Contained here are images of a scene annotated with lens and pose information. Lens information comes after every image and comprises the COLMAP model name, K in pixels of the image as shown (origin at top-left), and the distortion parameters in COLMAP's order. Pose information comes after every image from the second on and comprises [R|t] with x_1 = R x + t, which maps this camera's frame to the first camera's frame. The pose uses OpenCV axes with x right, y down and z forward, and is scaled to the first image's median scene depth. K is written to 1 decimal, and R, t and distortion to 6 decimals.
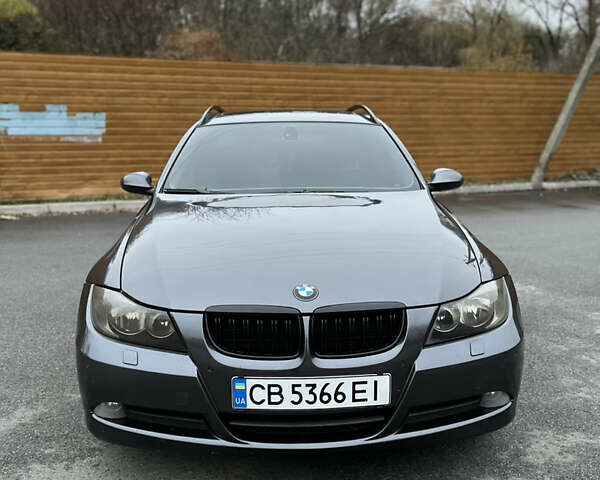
lens RADIAL K [[602.9, 0, 300.0], [0, 602.9, 240.0], [0, 0, 1]] dist [0.034209, -0.009201]
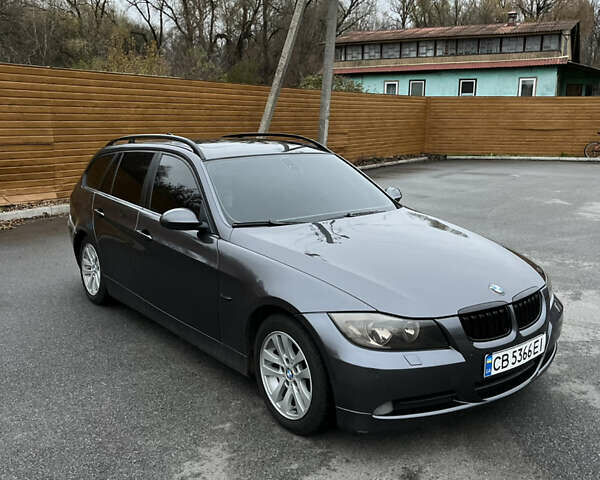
lens RADIAL K [[602.9, 0, 300.0], [0, 602.9, 240.0], [0, 0, 1]] dist [0.034209, -0.009201]
pose [[0.814612, -0.110832, 0.569319, -1.244287], [0.103758, 0.993586, 0.044963, -0.153091], [-0.570650, 0.022444, 0.820886, 0.069111]]
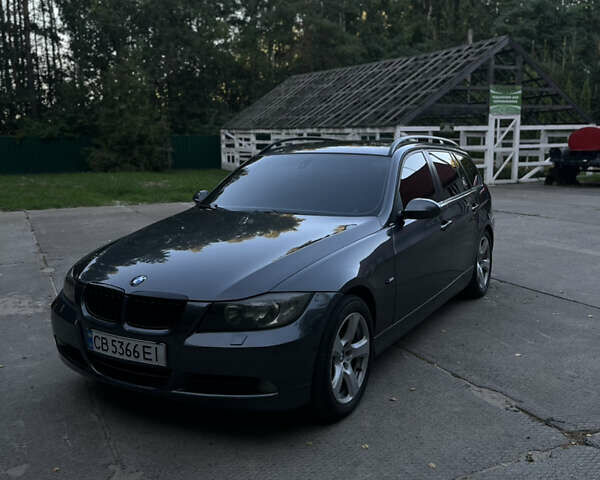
lens RADIAL K [[608.5, 0, 300.0], [0, 608.5, 240.0], [0, 0, 1]] dist [0.057919, -0.103634]
pose [[0.840941, 0.083089, -0.534710, 1.160906], [-0.091587, 0.995740, 0.010689, -0.065504], [0.533320, 0.039984, 0.844968, -0.044503]]
